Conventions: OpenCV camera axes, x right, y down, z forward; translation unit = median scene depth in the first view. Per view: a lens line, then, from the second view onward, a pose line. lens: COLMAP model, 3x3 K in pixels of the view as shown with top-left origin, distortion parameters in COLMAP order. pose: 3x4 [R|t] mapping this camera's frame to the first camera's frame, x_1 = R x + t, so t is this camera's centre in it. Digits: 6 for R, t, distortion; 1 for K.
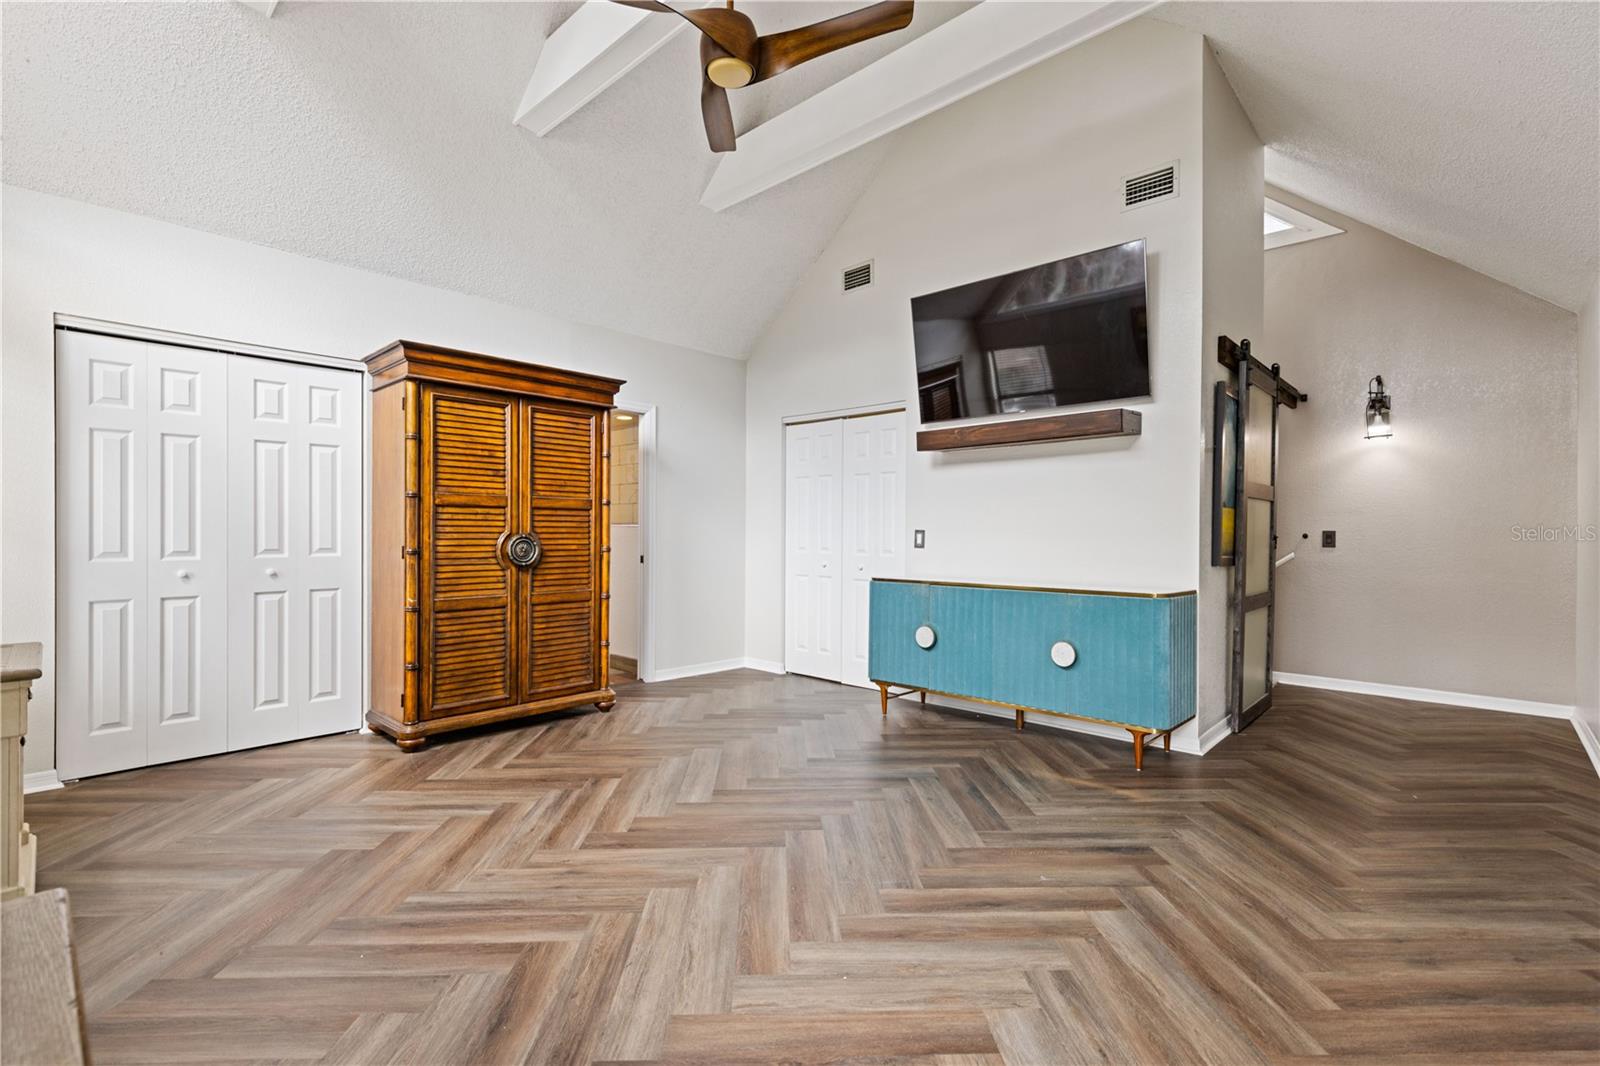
lens RADIAL K [[726.6, 0, 795.0], [0, 726.6, 536.3], [0, 0, 1]] dist [0.002334, -0.000254]
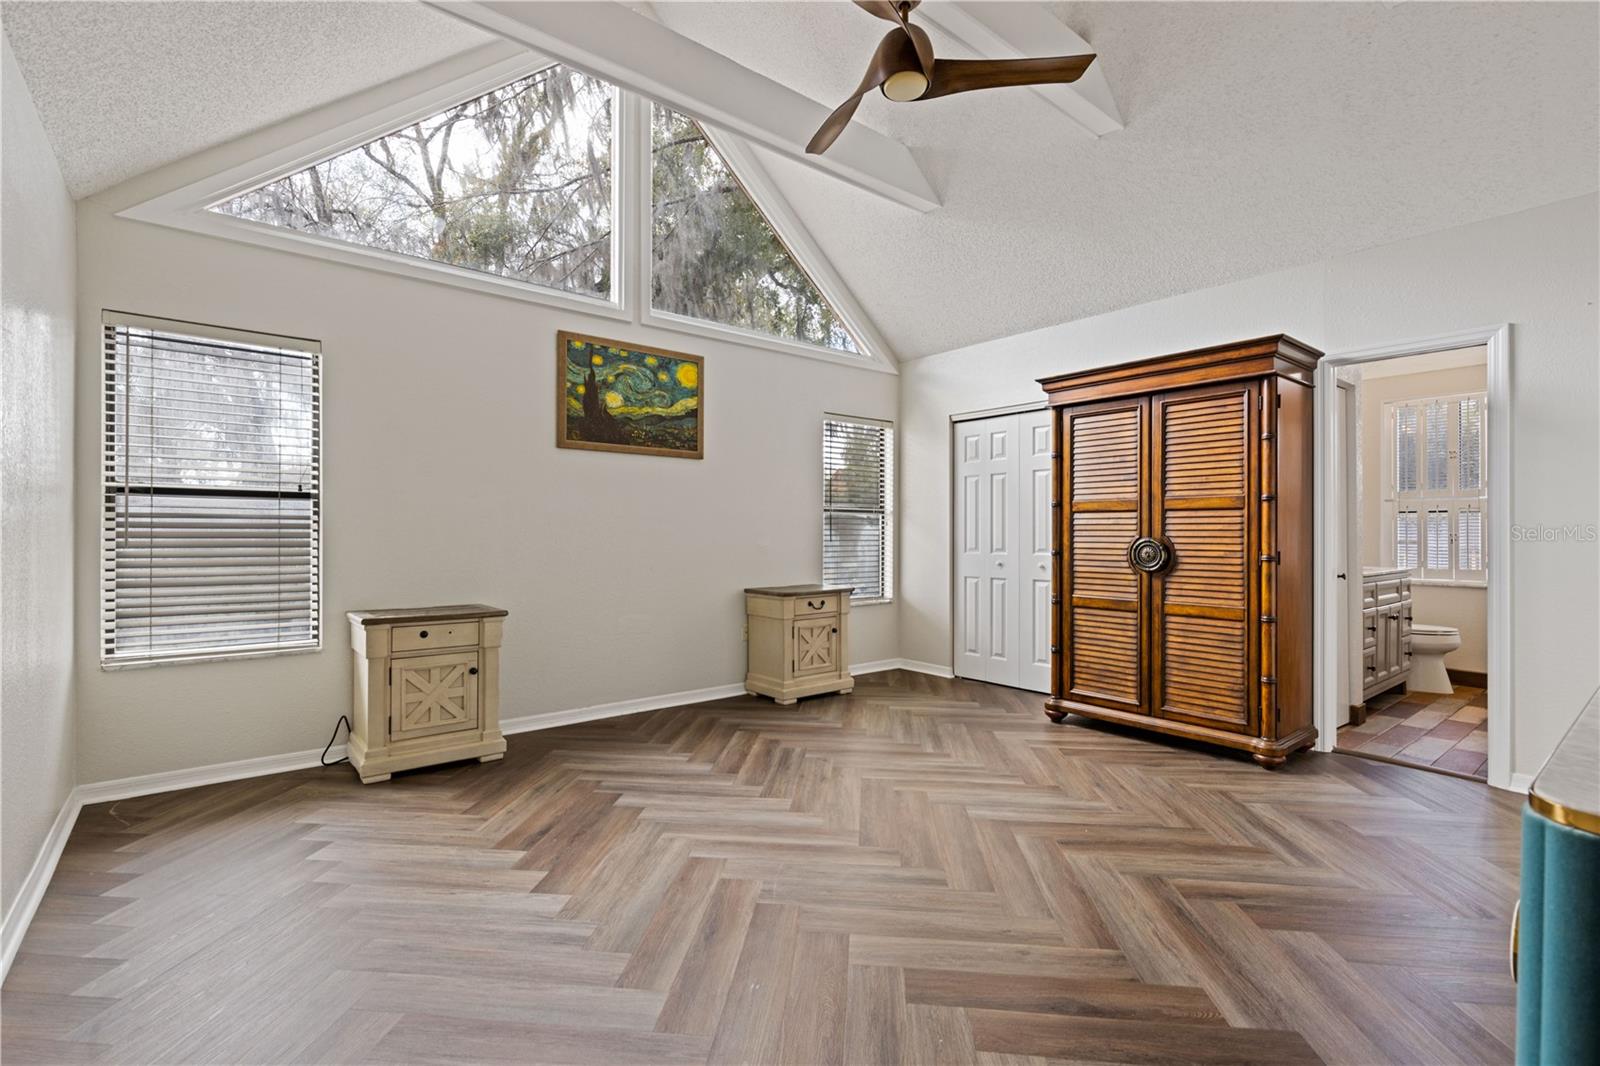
lens RADIAL K [[721.1, 0, 786.8], [0, 721.1, 538.5], [0, 0, 1]] dist [0.003282, -0.000252]
pose [[-0.146898, 0.000922, -0.989151, 0.679029], [-0.009980, 0.999947, 0.002414, -0.000064], [0.989101, 0.010227, -0.146881, 0.715864]]
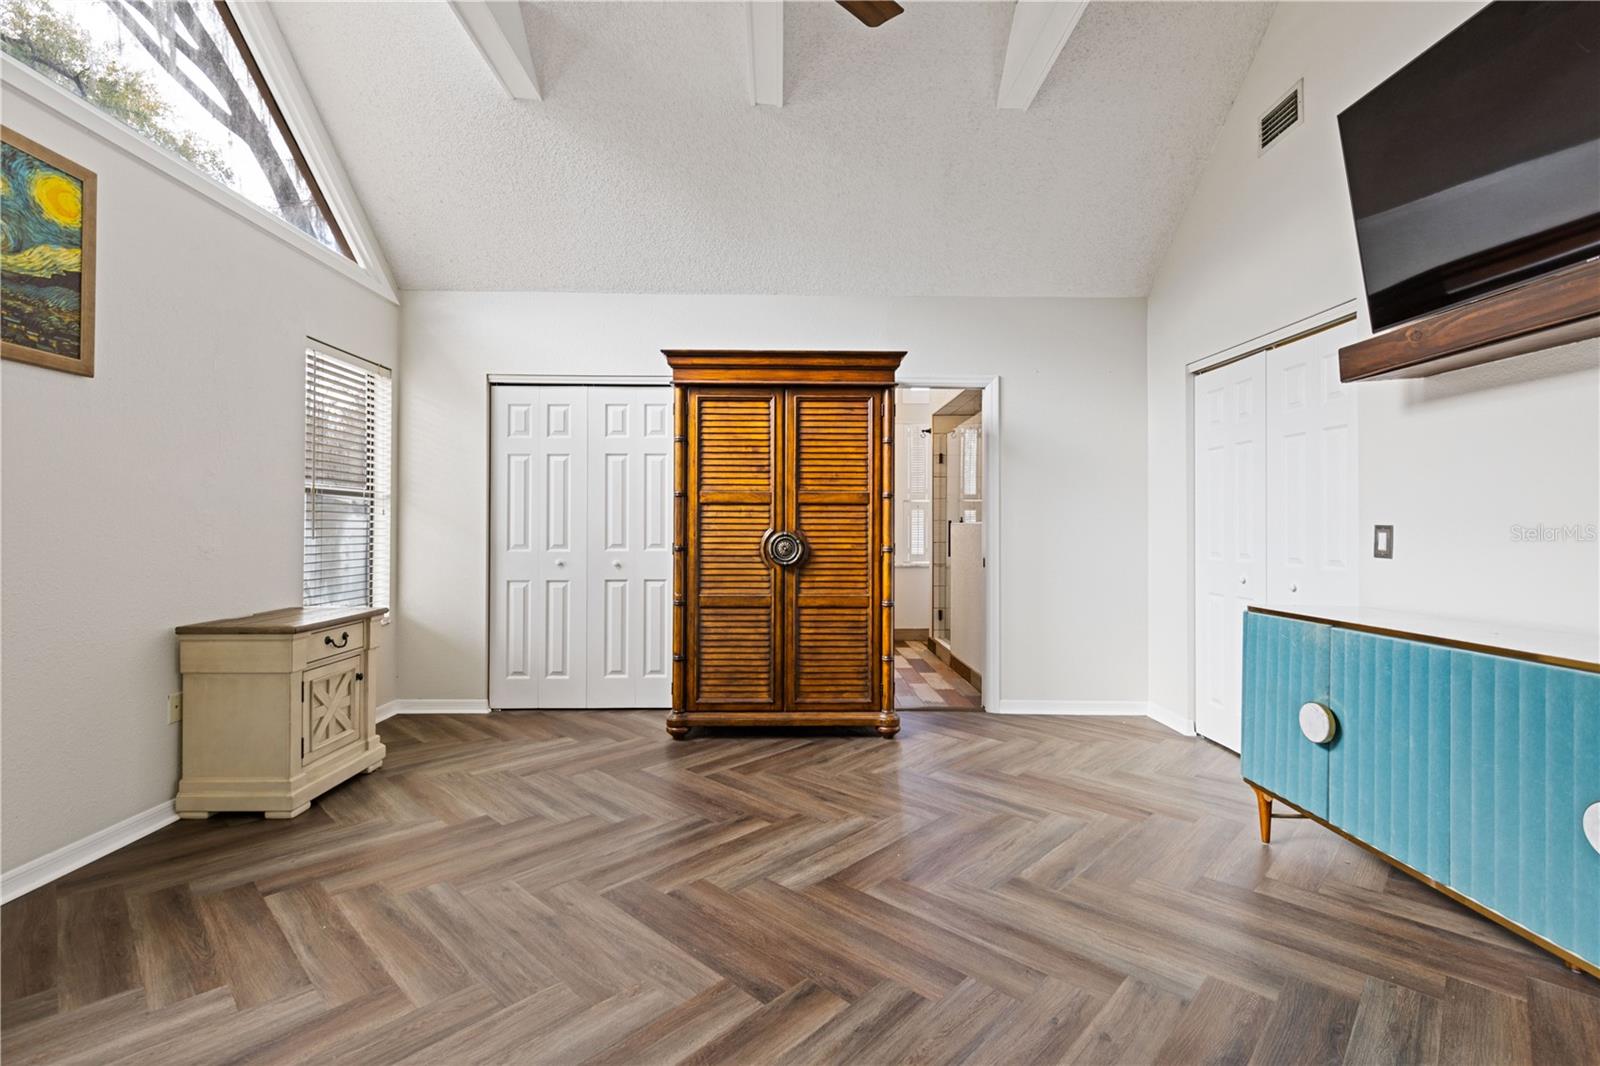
lens RADIAL K [[716.2, 0, 794.9], [0, 716.2, 526.2], [0, 0, 1]] dist [0.002526, -0.000800]
pose [[0.695464, -0.004948, -0.718544, 0.325590], [-0.004580, 0.999925, -0.011319, 0.000143], [0.718546, 0.011163, 0.695389, 0.386334]]
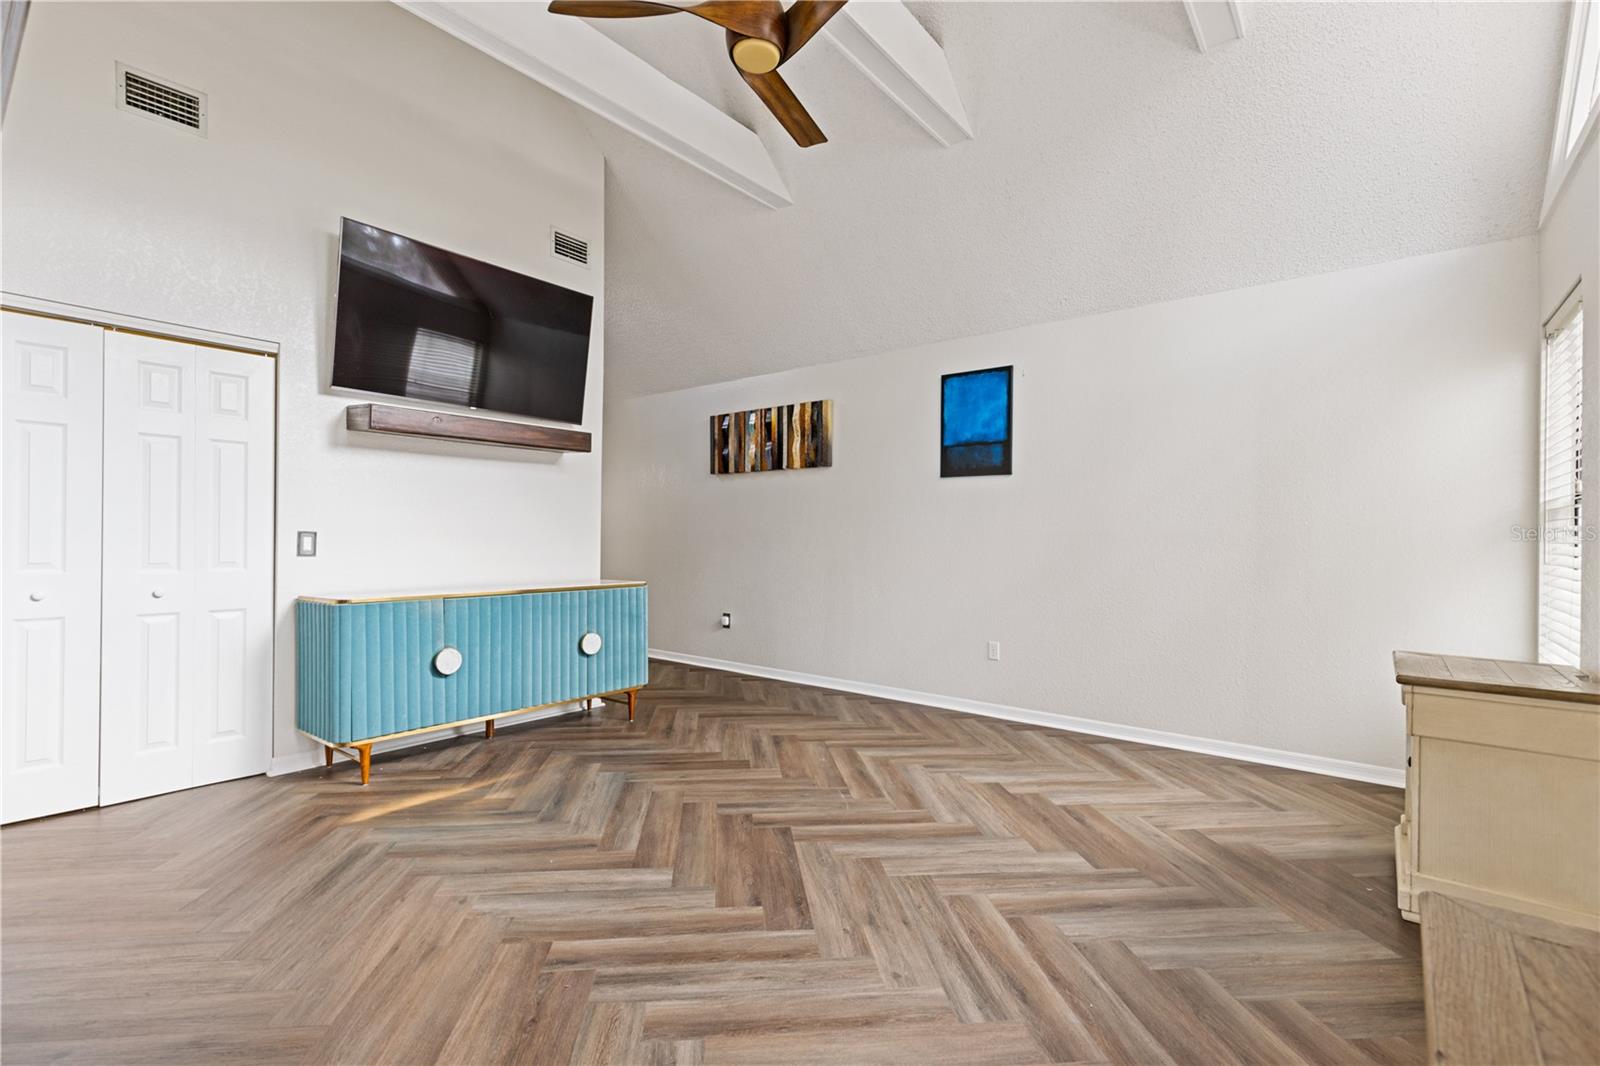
lens RADIAL K [[719.9, 0, 803.8], [0, 719.9, 536.1], [0, 0, 1]] dist [0.002959, 0.000095]
pose [[-0.081708, -0.004515, 0.996646, -0.750490], [-0.003118, 0.999986, 0.004274, -0.010786], [-0.996651, -0.002759, -0.081721, 0.733500]]
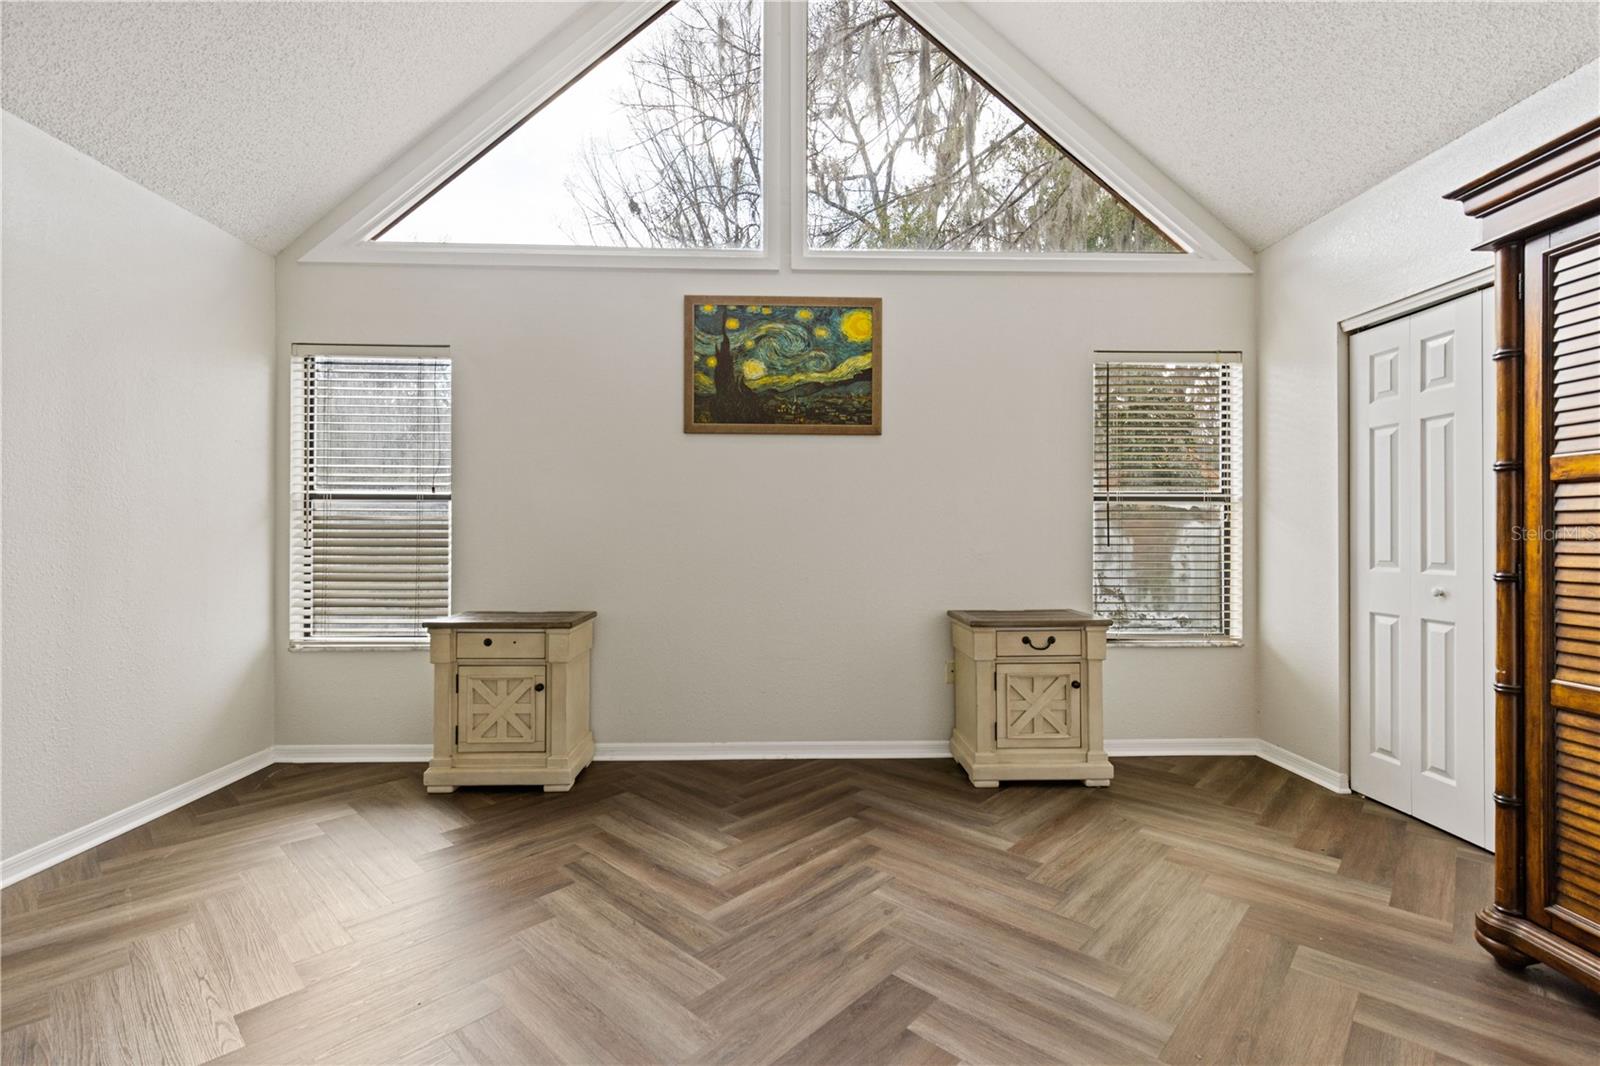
lens RADIAL K [[713.3, 0, 792.6], [0, 713.3, 535.4], [0, 0, 1]] dist [0.003462, -0.000347]
pose [[-0.710658, -0.004881, -0.703521, 0.185856], [-0.010632, 0.999936, 0.003802, -0.004719], [0.703457, 0.010181, -0.710665, 0.972536]]
